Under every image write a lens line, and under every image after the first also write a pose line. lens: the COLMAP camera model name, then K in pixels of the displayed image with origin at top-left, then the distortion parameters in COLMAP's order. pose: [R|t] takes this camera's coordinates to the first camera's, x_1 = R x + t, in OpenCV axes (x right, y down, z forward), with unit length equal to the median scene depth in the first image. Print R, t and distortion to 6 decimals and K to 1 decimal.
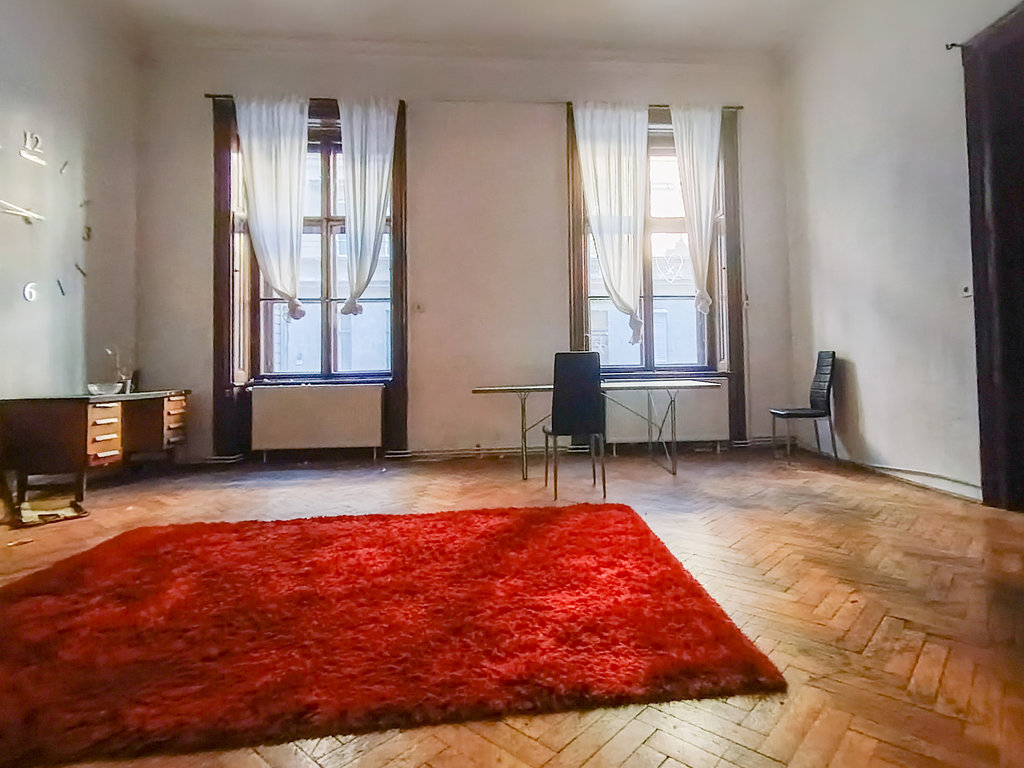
lens RADIAL K [[508.9, 0, 607.4], [0, 508.9, 381.1], [0, 0, 1]] dist [0.000013, -0.000069]
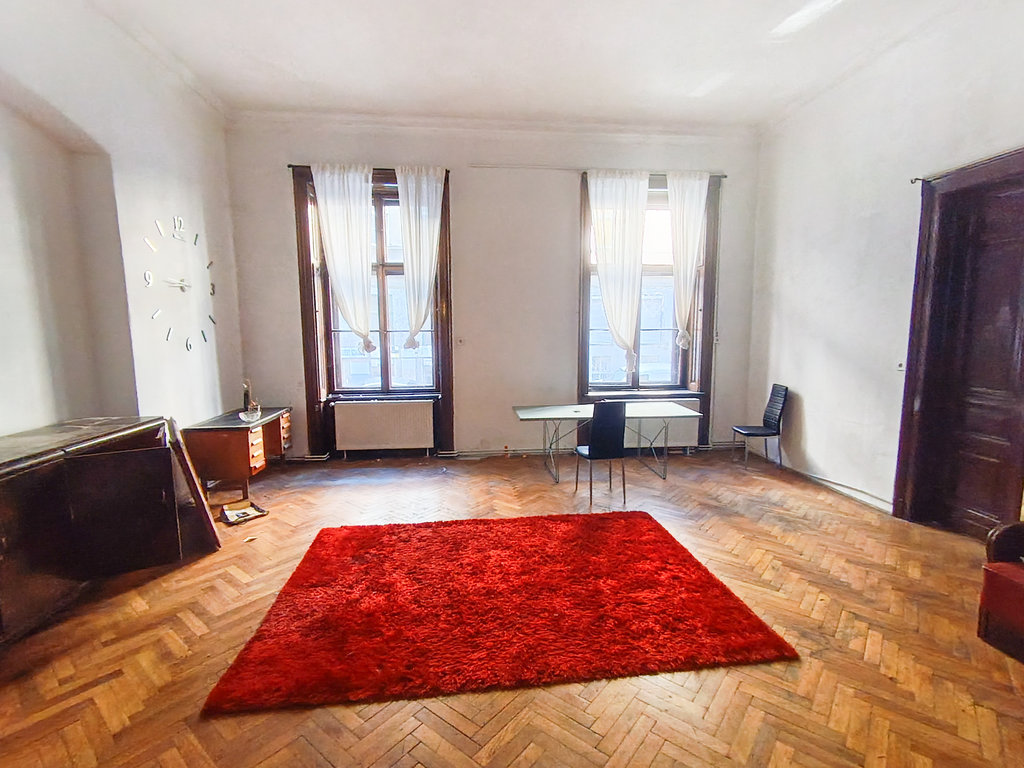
lens RADIAL K [[483.4, 0, 512.0], [0, 483.4, 384.0], [0, 0, 1]] dist [0.002318, 0.000270]
pose [[0.999827, 0.015534, 0.010242, -0.277604], [-0.016881, 0.988821, 0.148151, -0.240192], [-0.007826, -0.148298, 0.988912, -0.226462]]
